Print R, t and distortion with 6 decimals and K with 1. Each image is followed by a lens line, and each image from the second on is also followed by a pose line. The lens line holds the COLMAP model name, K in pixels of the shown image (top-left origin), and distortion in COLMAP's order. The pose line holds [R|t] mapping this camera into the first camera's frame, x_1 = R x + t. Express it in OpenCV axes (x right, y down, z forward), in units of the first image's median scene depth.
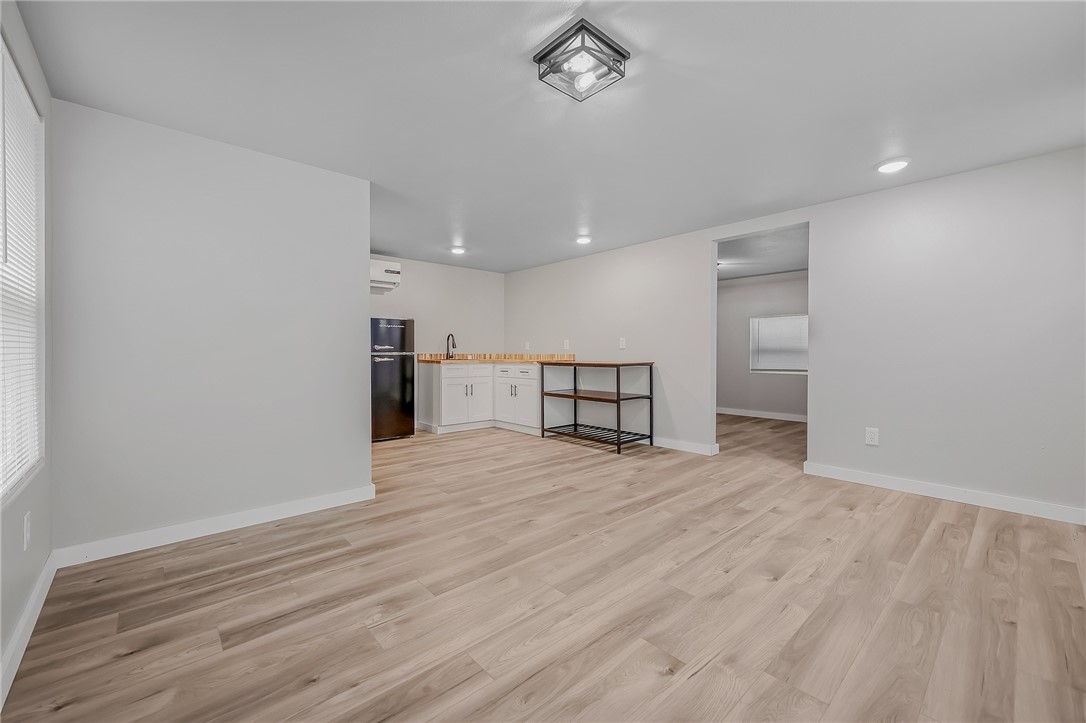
lens RADIAL K [[437.4, 0, 543.0], [0, 437.4, 361.5], [0, 0, 1]] dist [-0.000626, -0.000101]
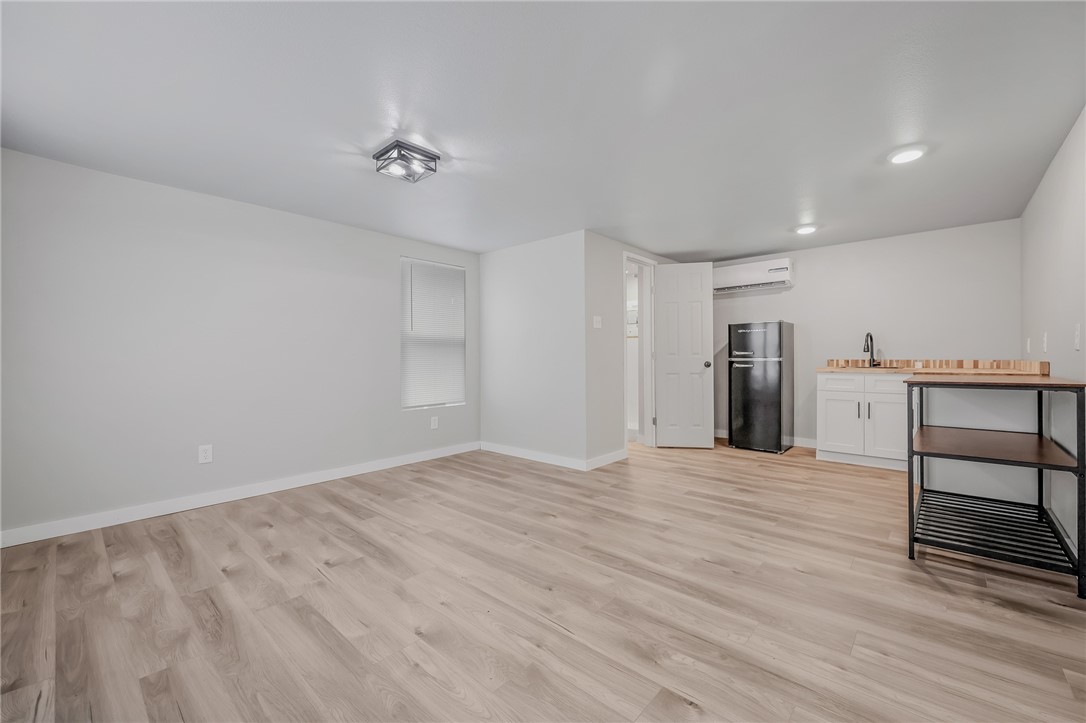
lens RADIAL K [[437.4, 0, 543.0], [0, 437.4, 361.5], [0, 0, 1]] dist [-0.000626, -0.000101]
pose [[0.103386, 0.006725, -0.994619, 0.560665], [-0.014899, 0.999875, 0.005212, -0.011518], [0.994530, 0.014280, 0.103473, 0.462998]]
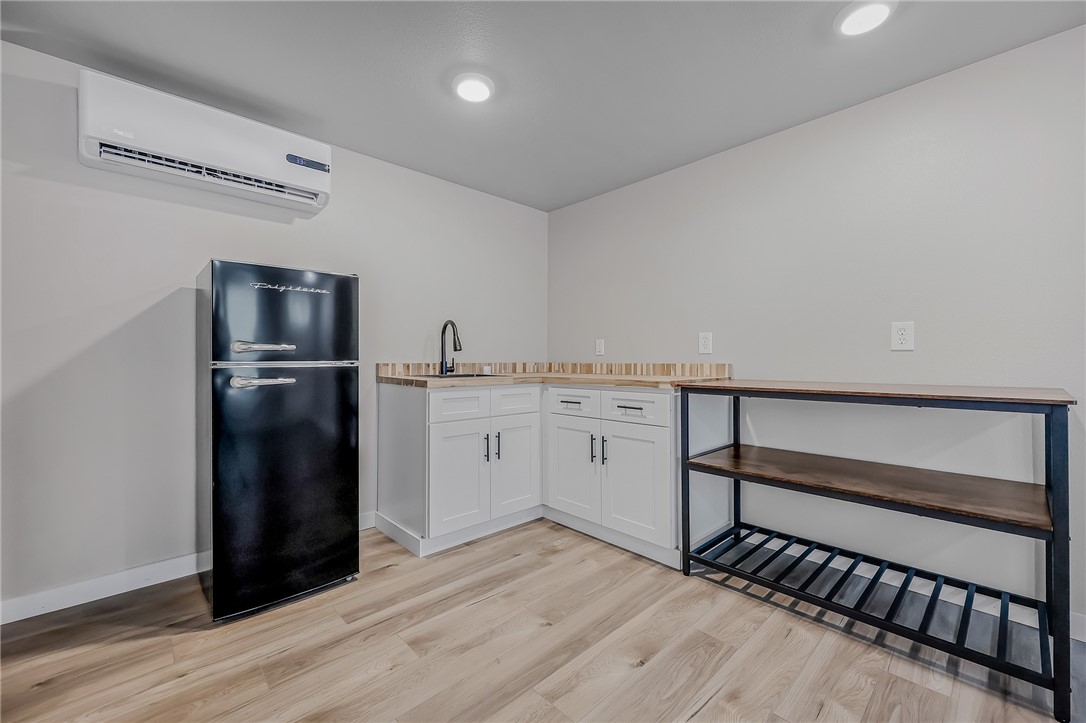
lens RADIAL K [[437.4, 0, 543.0], [0, 437.4, 361.5], [0, 0, 1]] dist [-0.000626, -0.000101]
pose [[0.999759, -0.001628, 0.021895, -0.146666], [0.001965, 0.999880, -0.015392, -0.014637], [-0.021867, 0.015431, 0.999642, 0.641515]]
